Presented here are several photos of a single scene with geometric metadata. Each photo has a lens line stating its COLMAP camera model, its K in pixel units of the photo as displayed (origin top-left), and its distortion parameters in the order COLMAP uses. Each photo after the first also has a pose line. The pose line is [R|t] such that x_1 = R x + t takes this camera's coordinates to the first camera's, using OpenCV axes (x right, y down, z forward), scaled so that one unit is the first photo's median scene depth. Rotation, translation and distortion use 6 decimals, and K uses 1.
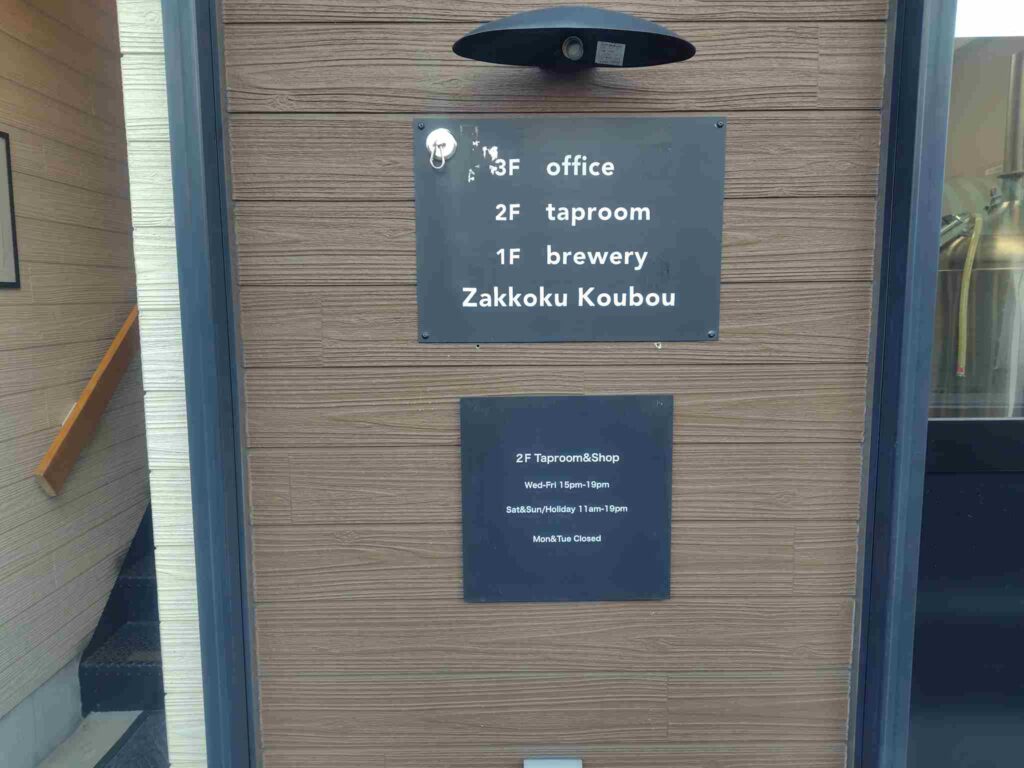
lens RADIAL K [[711.8, 0, 512.0], [0, 711.8, 384.0], [0, 0, 1]] dist [-0.037244, 0.008265]
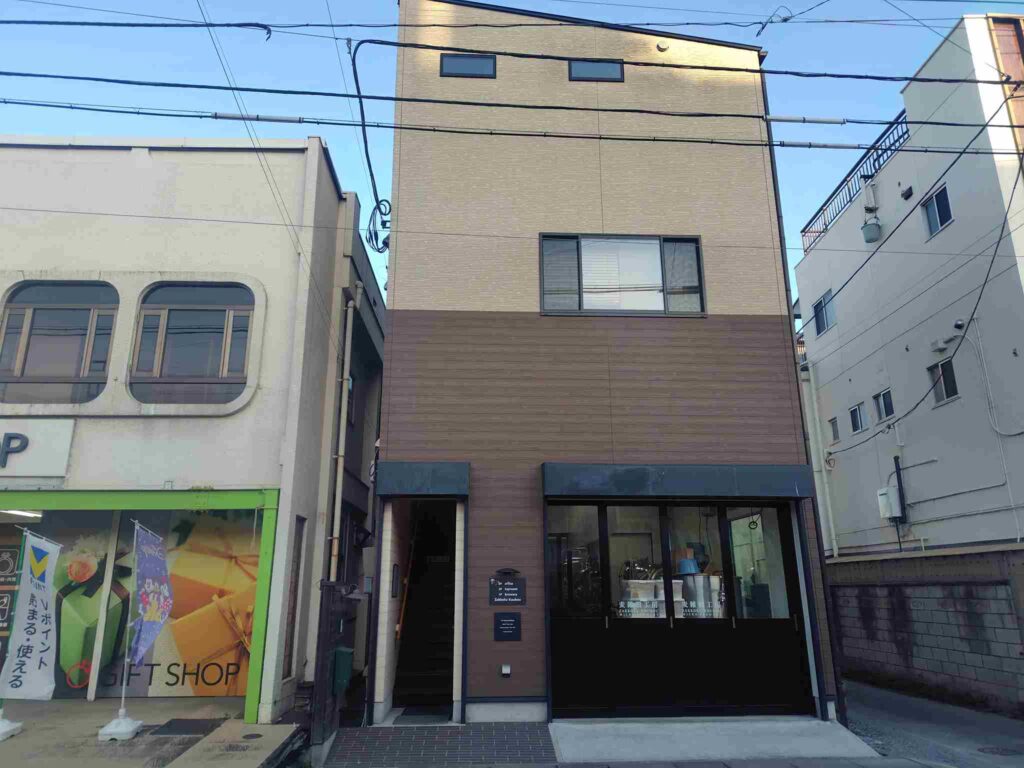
lens RADIAL K [[711.8, 0, 512.0], [0, 711.8, 384.0], [0, 0, 1]] dist [-0.037244, 0.008265]
pose [[0.999572, 0.011333, 0.026976, -0.121134], [0.000245, 0.918670, -0.395026, 0.836638], [-0.029259, 0.394864, 0.918274, -7.577447]]
